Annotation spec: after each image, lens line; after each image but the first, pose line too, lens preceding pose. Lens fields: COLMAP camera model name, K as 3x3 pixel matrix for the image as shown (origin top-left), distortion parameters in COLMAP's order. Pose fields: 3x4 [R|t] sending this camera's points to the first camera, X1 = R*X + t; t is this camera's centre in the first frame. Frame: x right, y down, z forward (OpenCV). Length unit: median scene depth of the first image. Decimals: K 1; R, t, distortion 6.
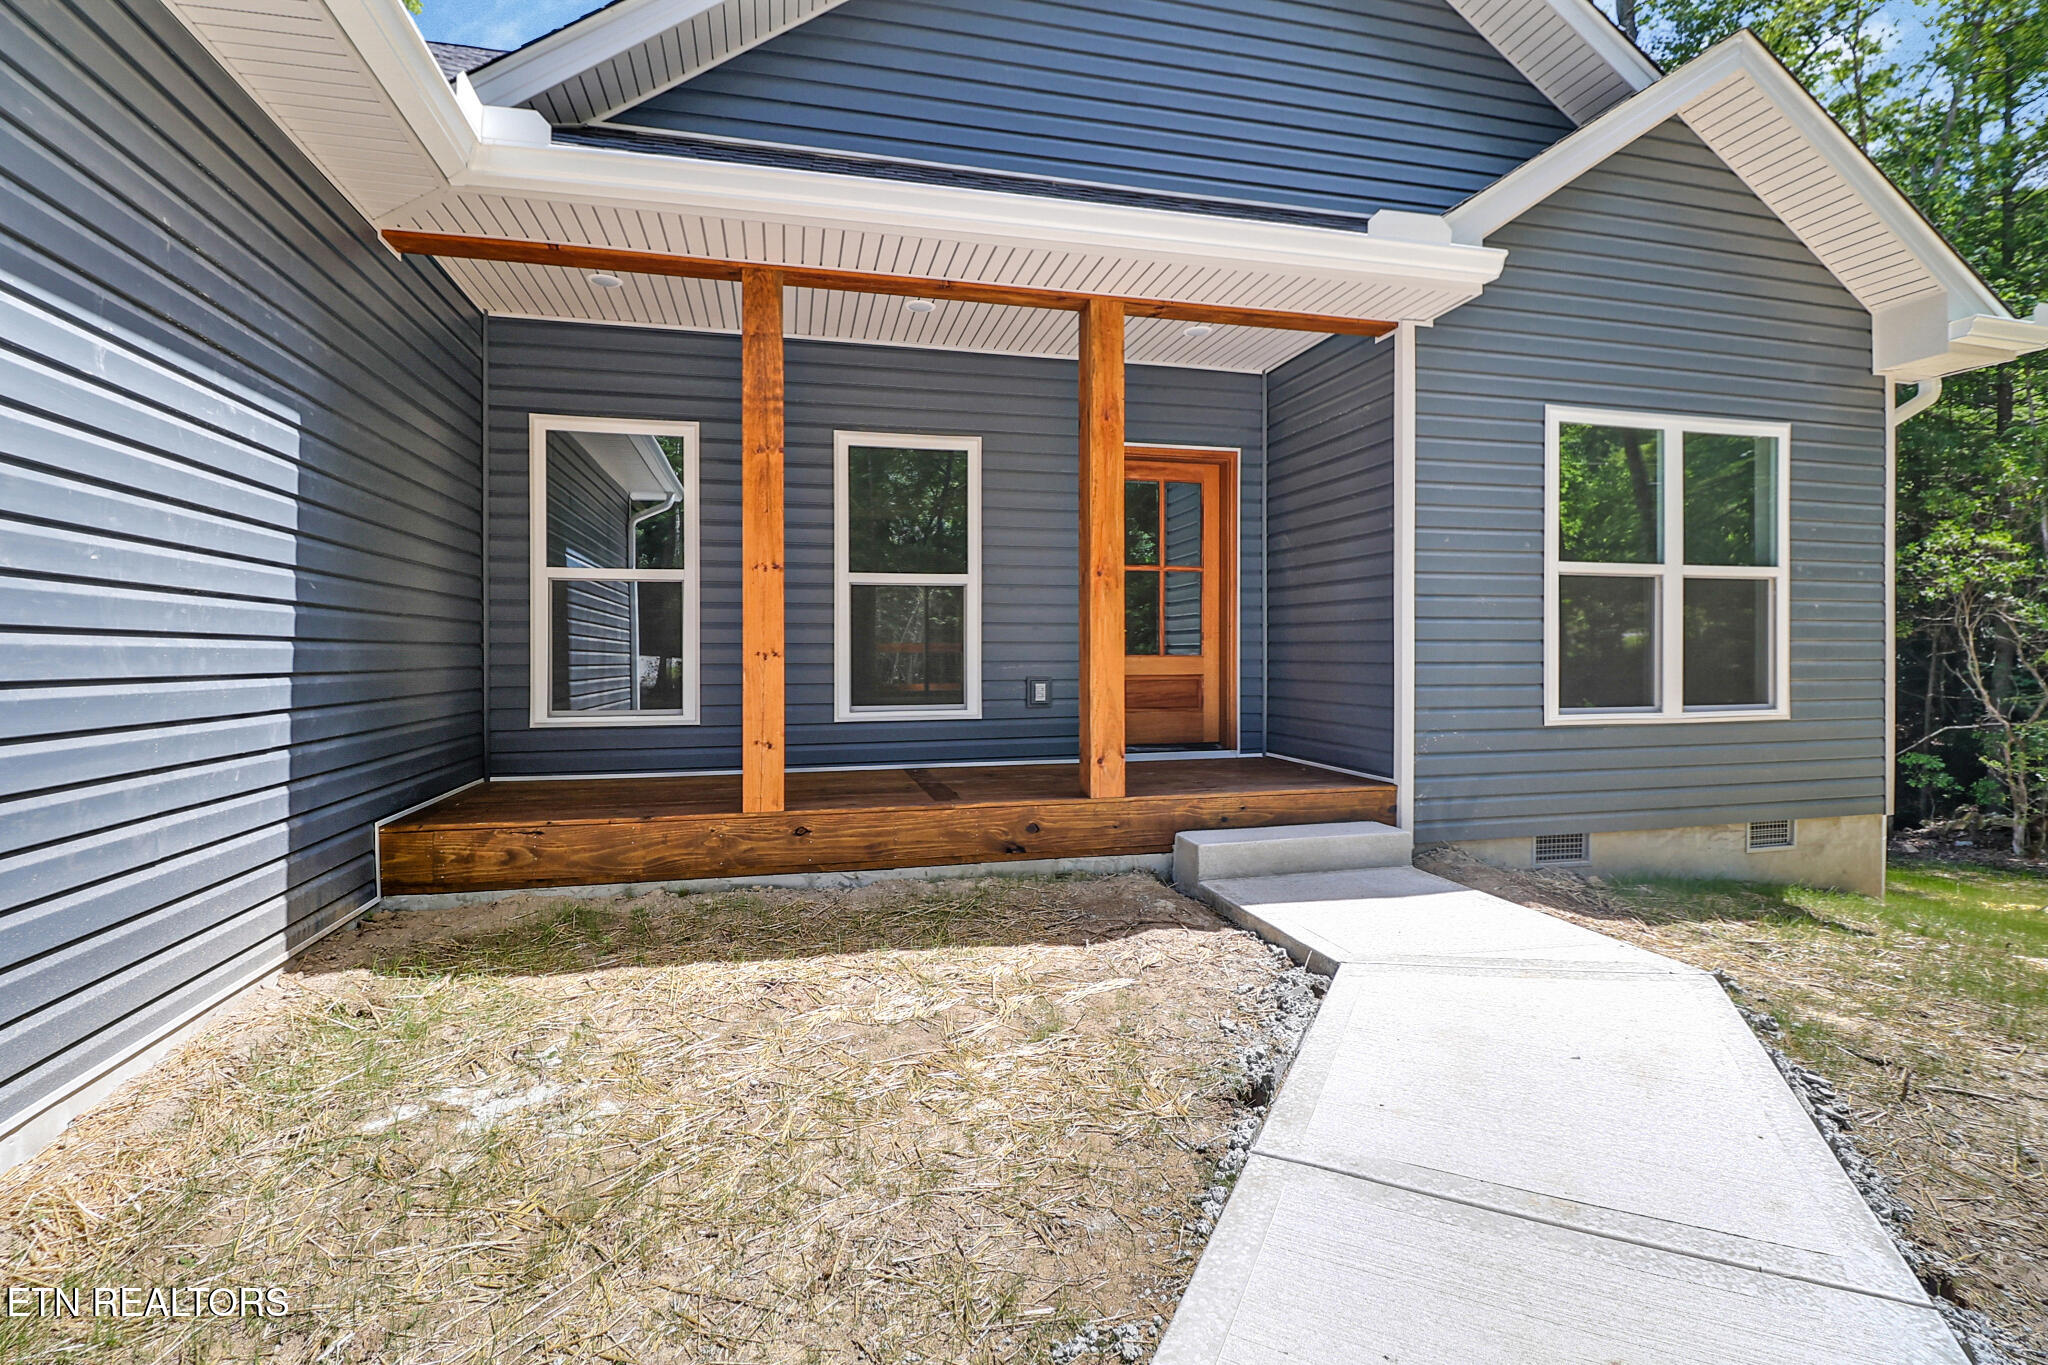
lens RADIAL K [[944.8, 0, 1012.1], [0, 944.8, 656.2], [0, 0, 1]] dist [-0.014165, -0.000620]
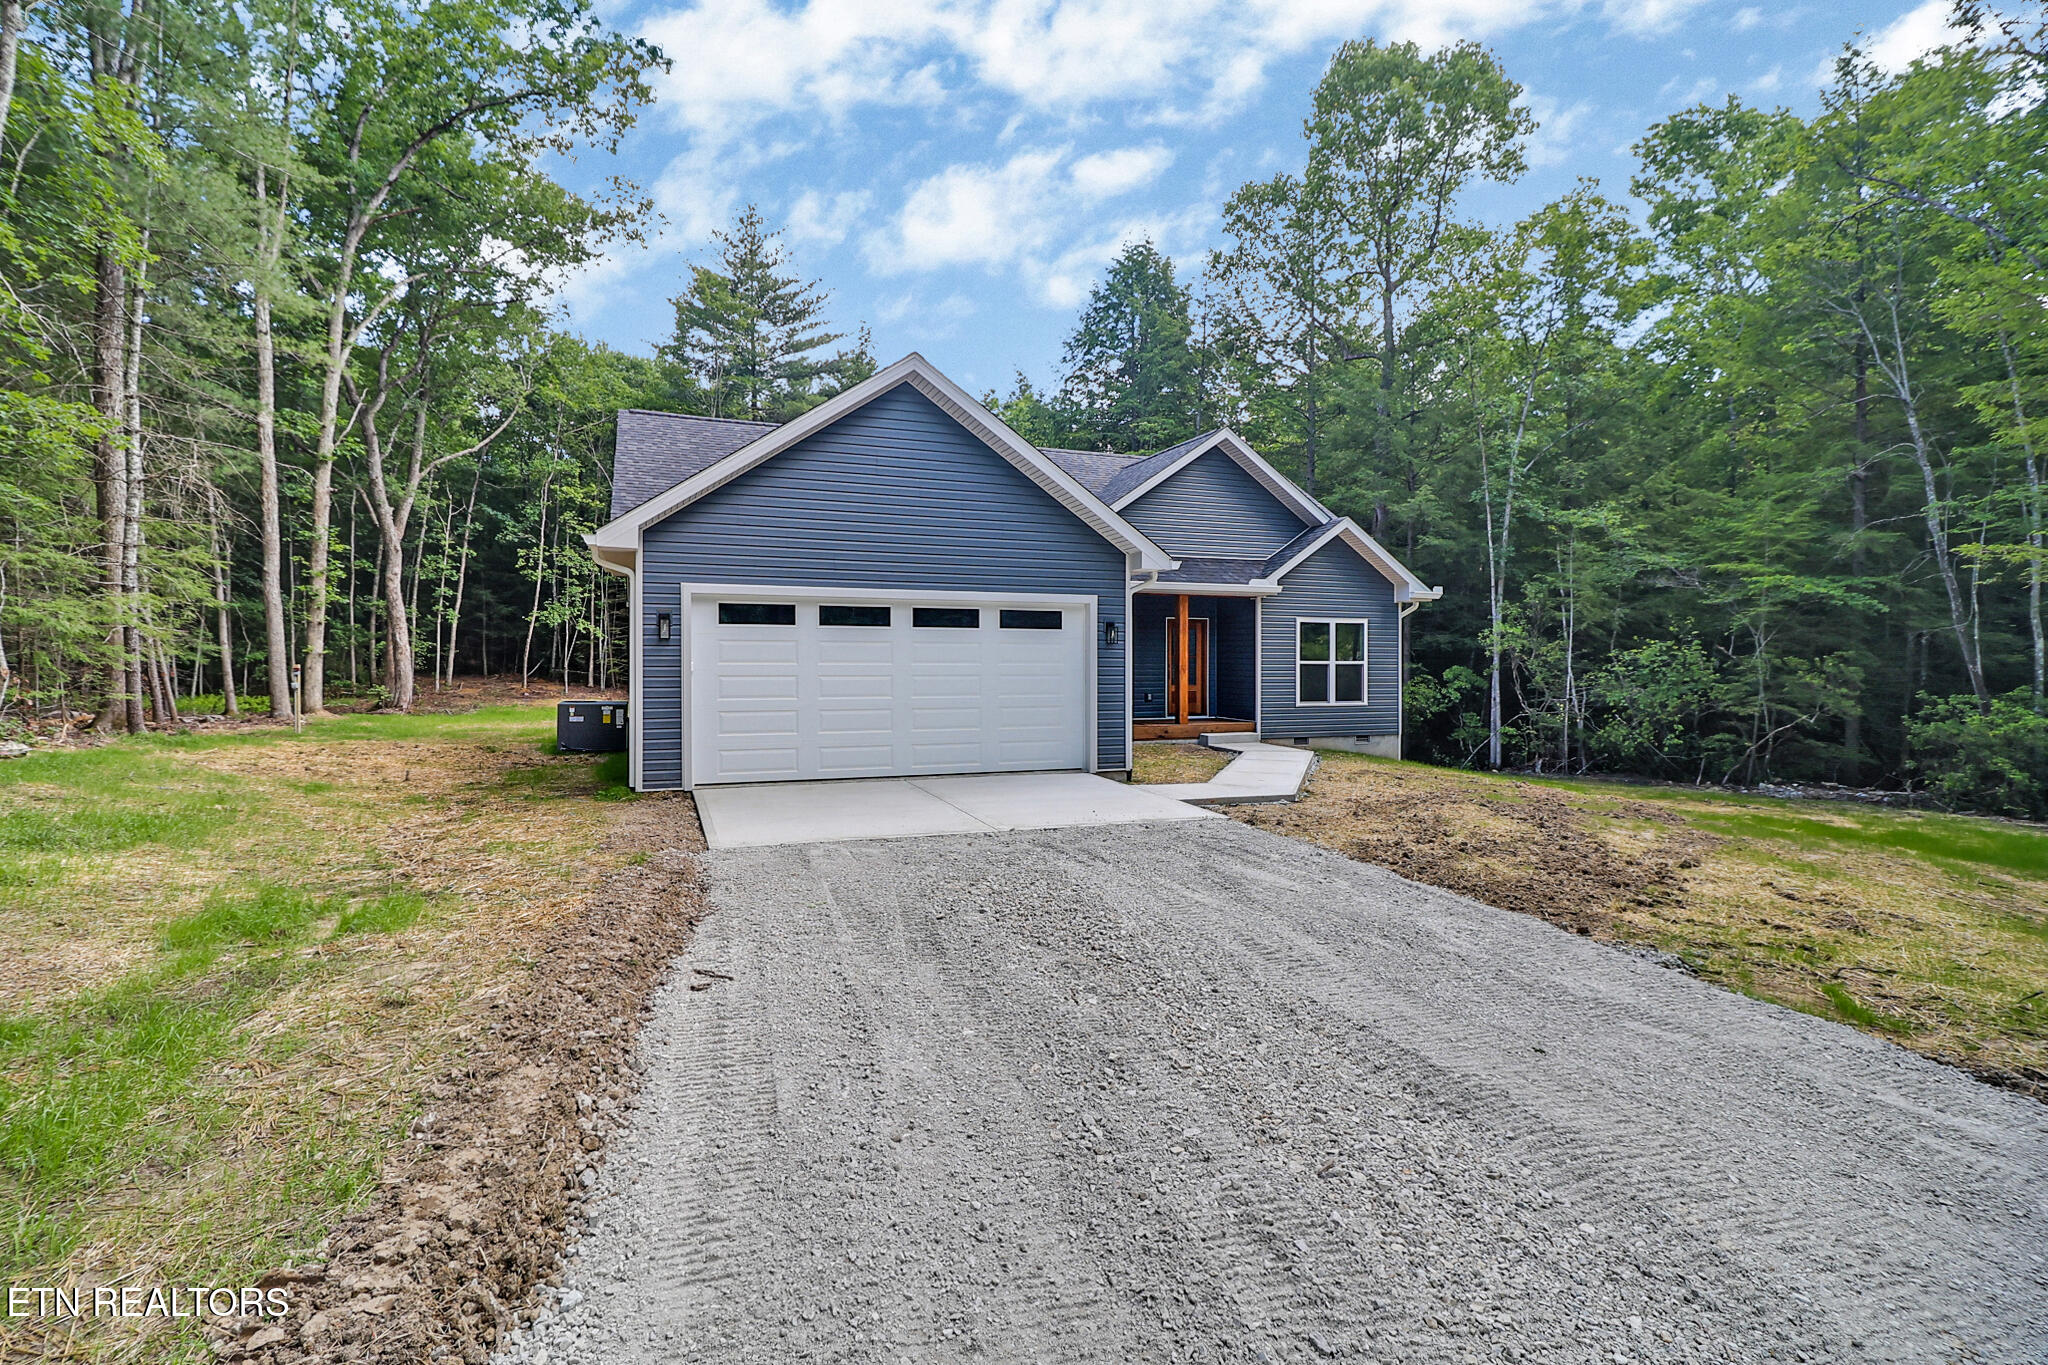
lens RADIAL K [[952.4, 0, 982.2], [0, 952.4, 656.9], [0, 0, 1]] dist [0.002444, 0.000166]
pose [[0.993307, 0.007028, 0.115288, -1.003747], [-0.006304, 0.999958, -0.006646, -0.079724], [-0.115330, 0.005875, 0.993310, -2.377806]]
